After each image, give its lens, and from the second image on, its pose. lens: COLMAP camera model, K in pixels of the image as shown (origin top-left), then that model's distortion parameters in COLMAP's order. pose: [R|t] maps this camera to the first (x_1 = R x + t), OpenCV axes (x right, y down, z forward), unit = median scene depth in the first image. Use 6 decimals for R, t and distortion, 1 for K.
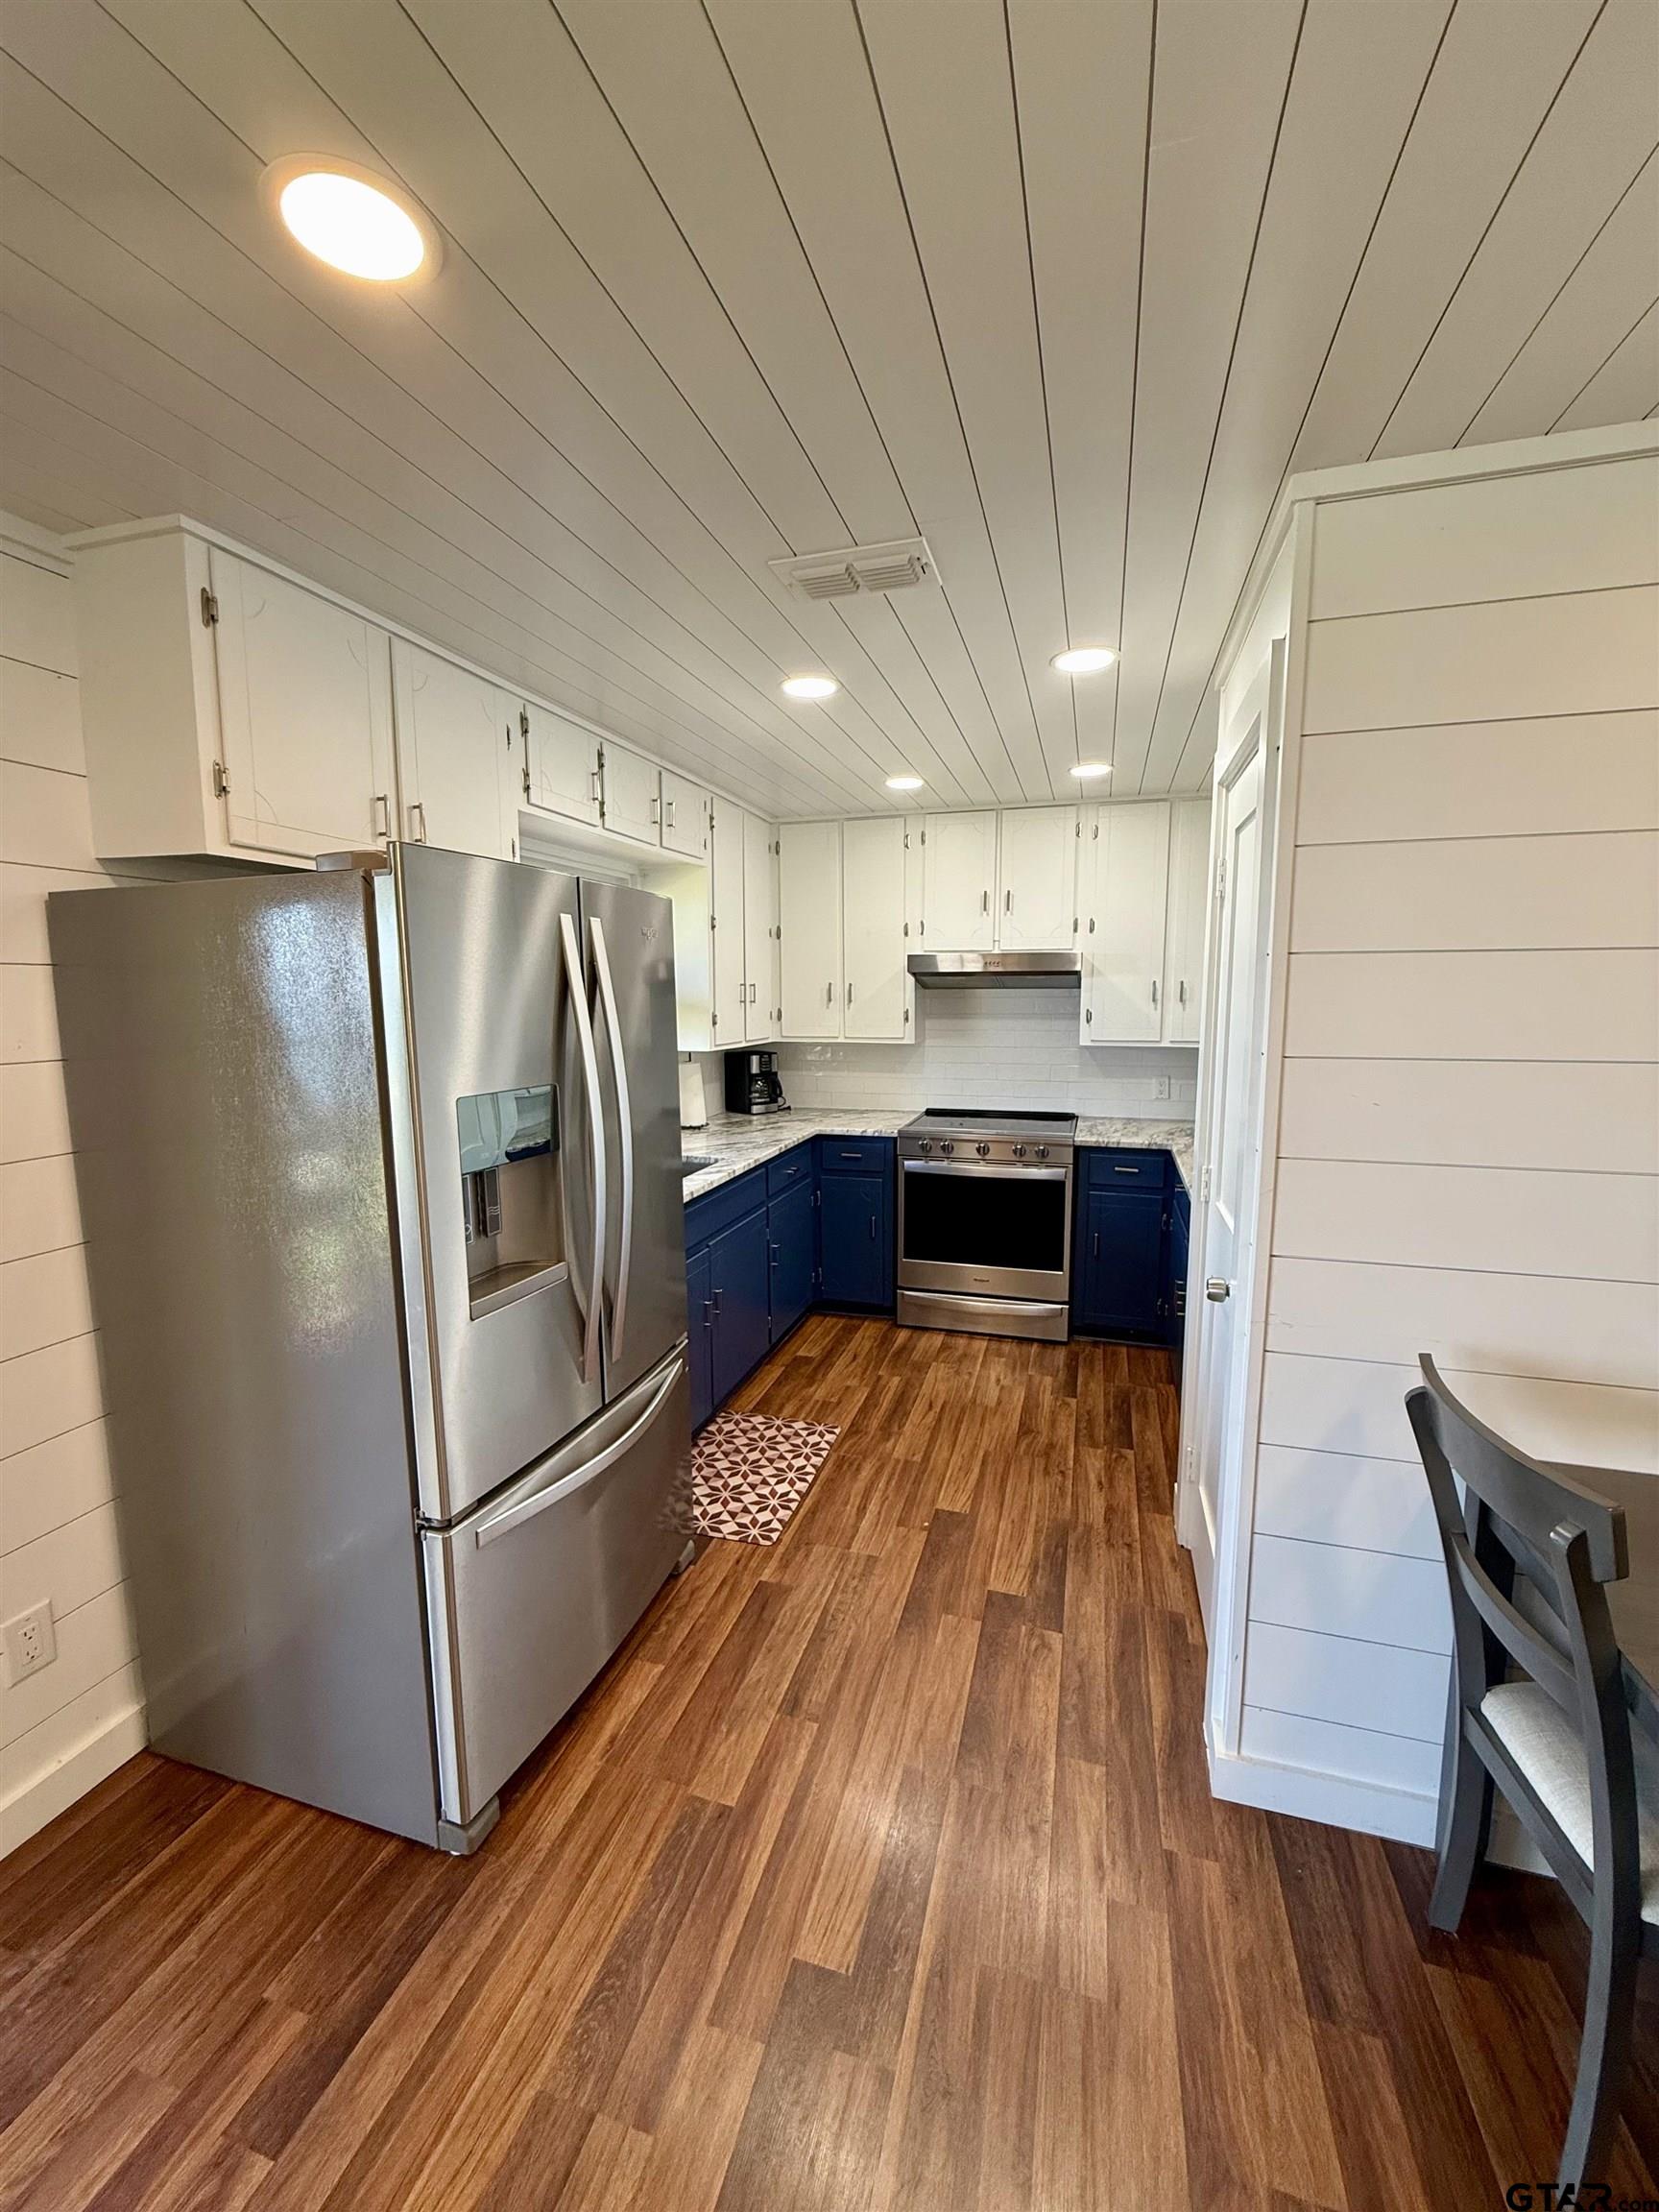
lens RADIAL K [[886.6, 0, 830.0], [0, 886.6, 1100.8], [0, 0, 1]] dist [0.000949, -0.000238]
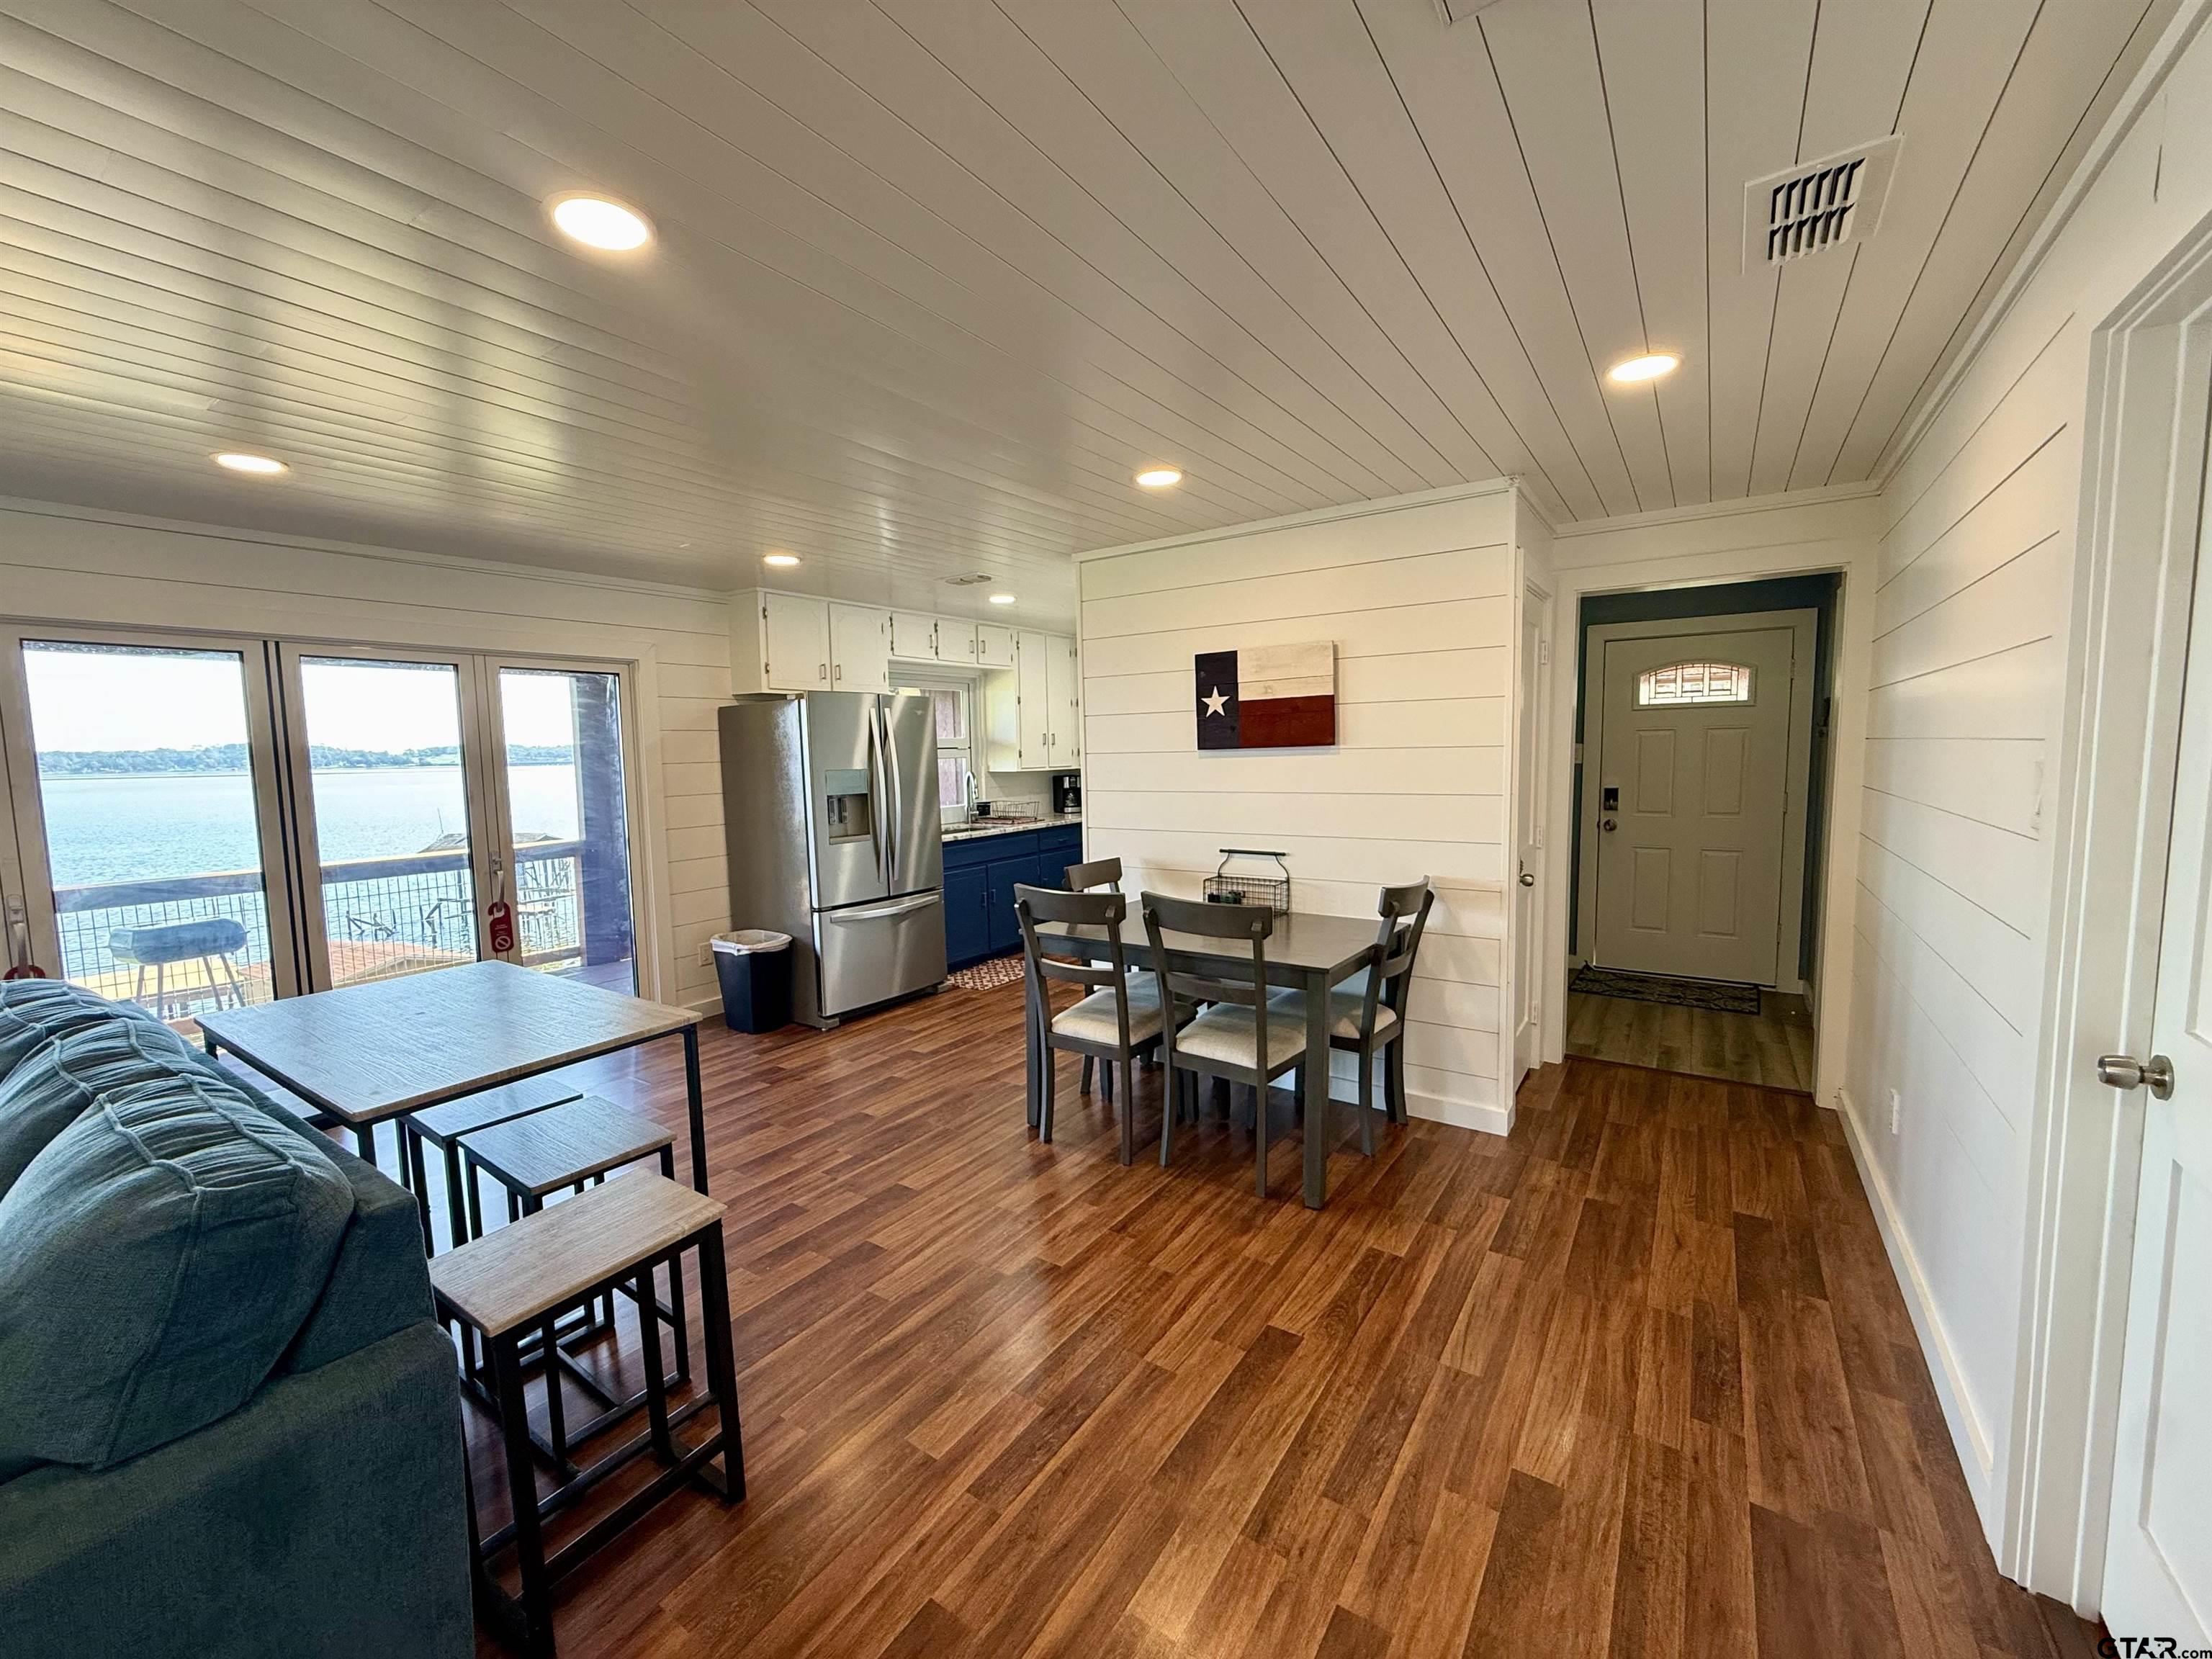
lens RADIAL K [[886.6, 0, 1098.4], [0, 886.6, 827.7], [0, 0, 1]] dist [0.000949, -0.000238]
pose [[0.952227, 0.009771, -0.305236, 0.538113], [-0.019390, 0.999406, -0.028498, 0.099916], [0.304776, 0.033055, 0.951850, -0.618562]]
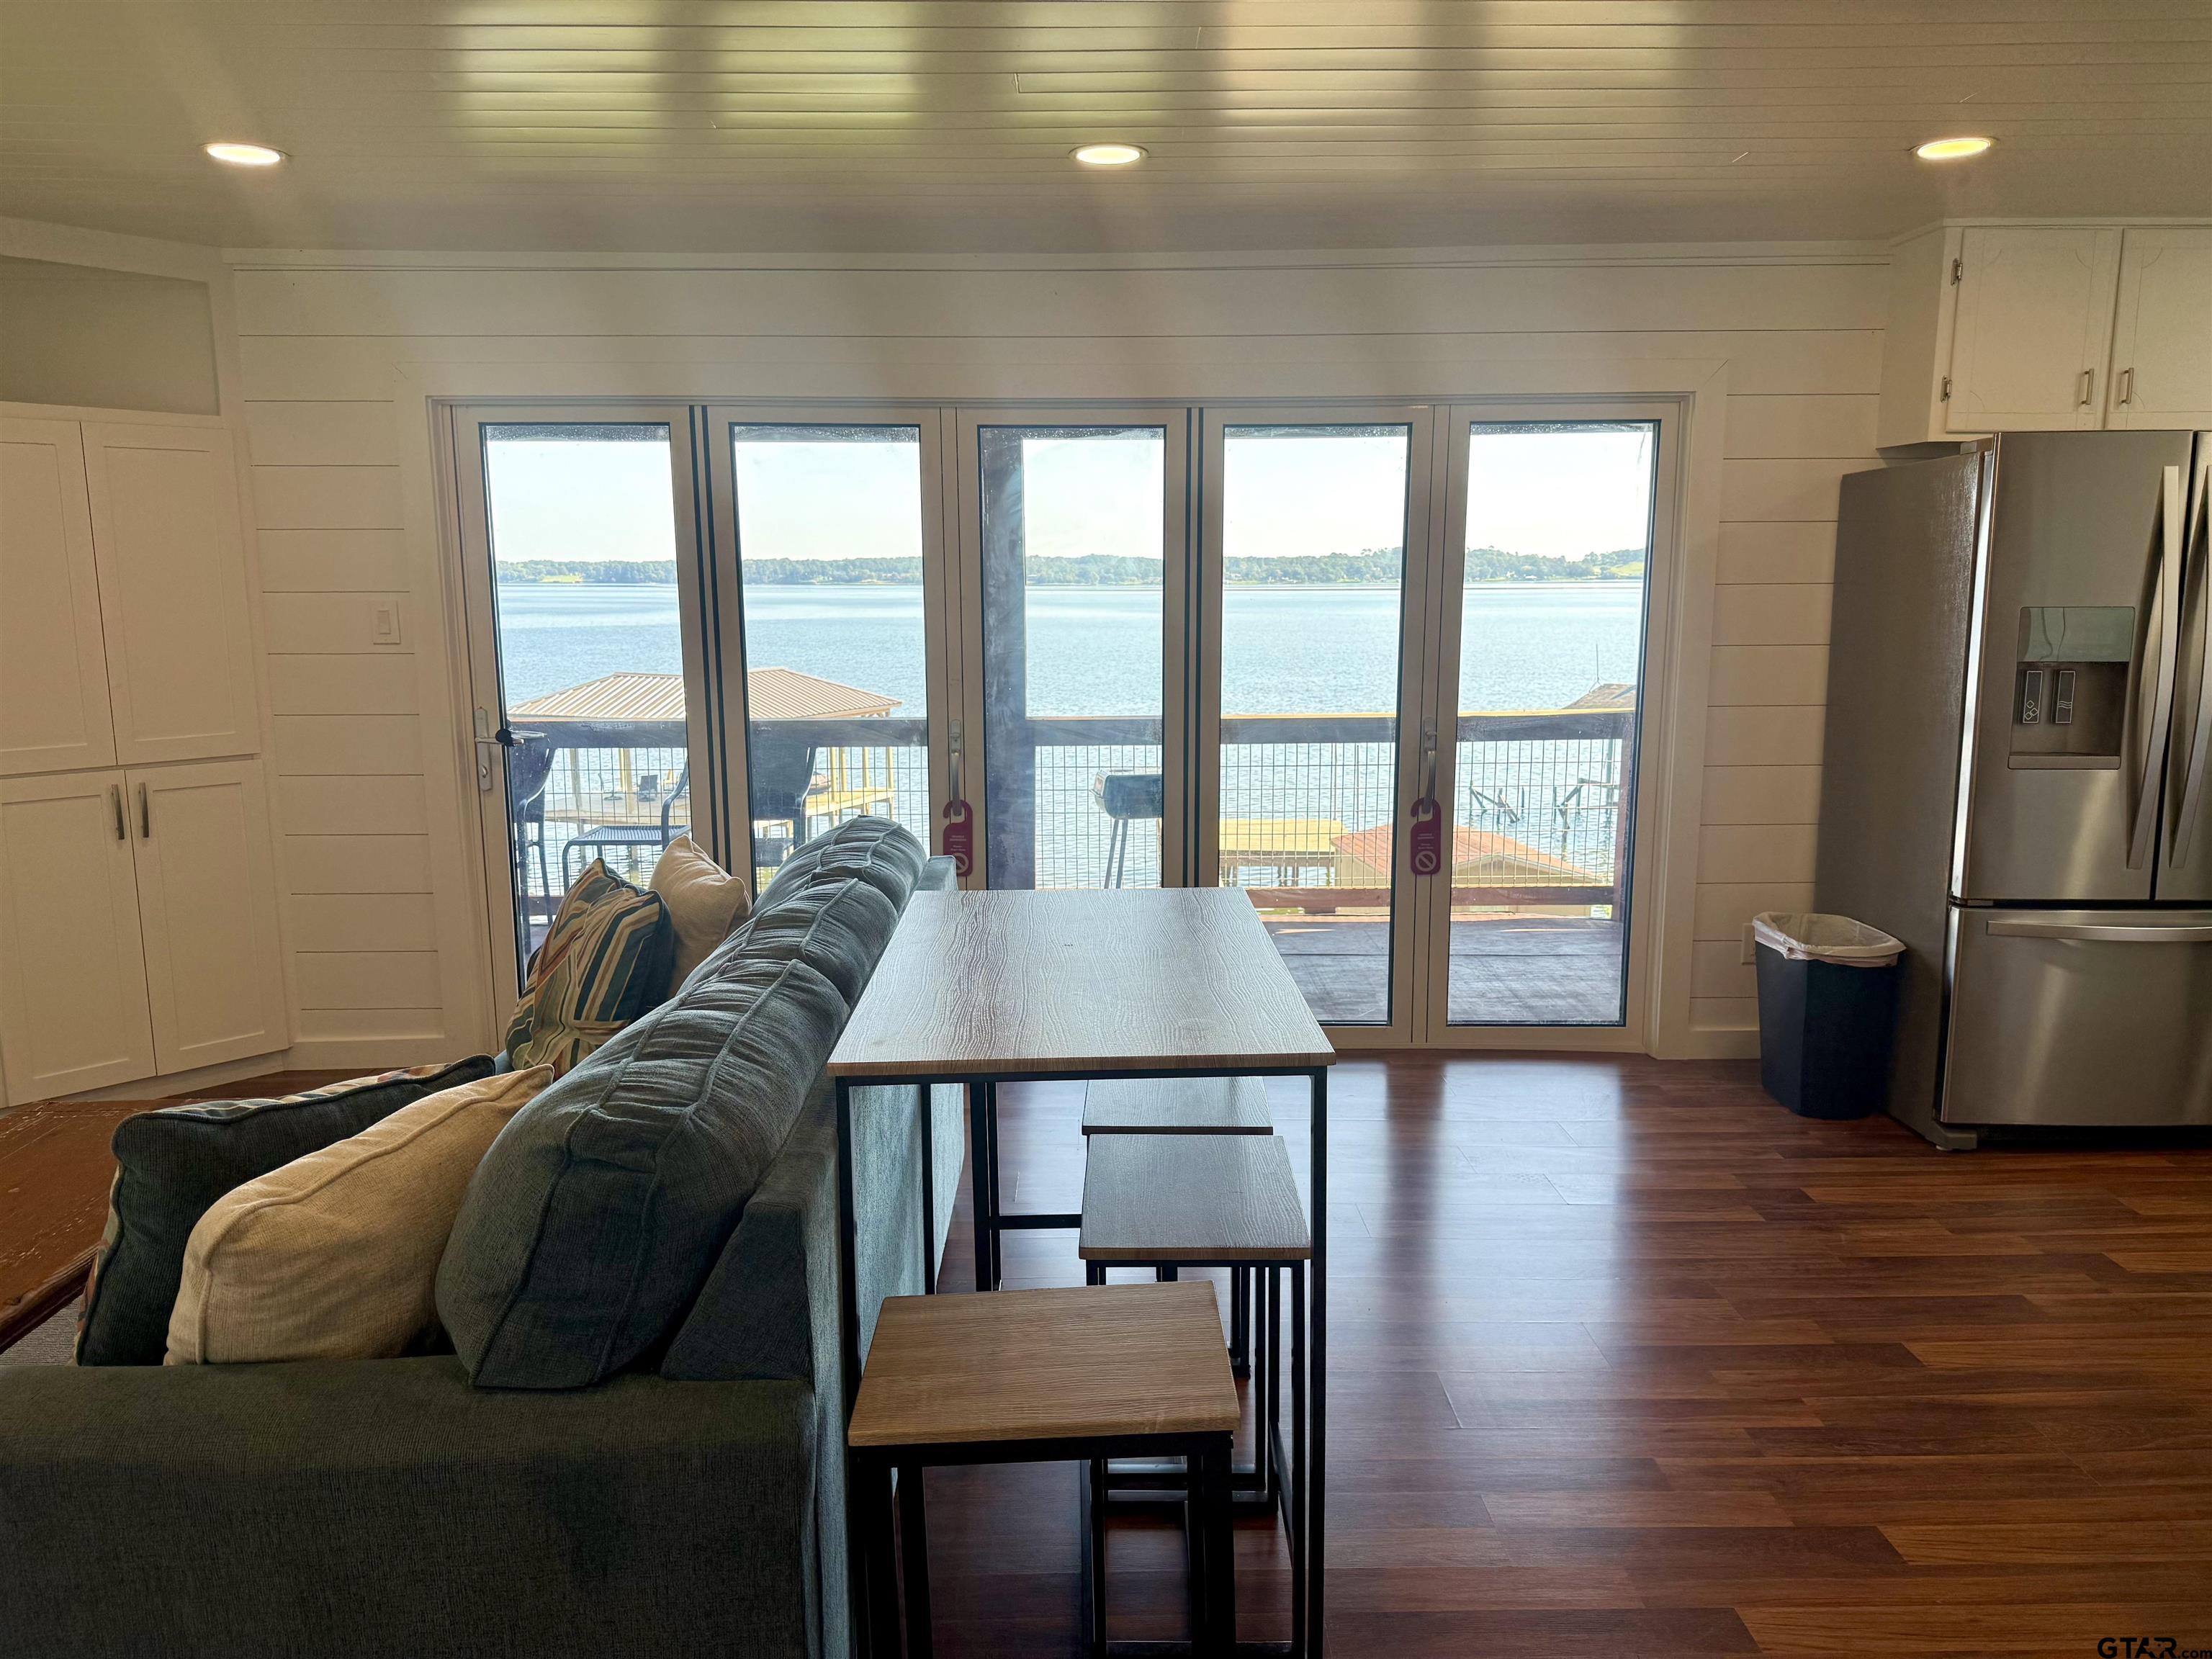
lens RADIAL K [[1542.6, 0, 1102.7], [0, 1542.6, 838.0], [0, 0, 1]] dist [0.124460, -0.181808]
pose [[0.298888, 0.157656, -0.941175, 0.590296], [-0.112859, 0.985177, 0.129186, 0.076237], [0.947591, 0.067608, 0.312250, -0.435327]]
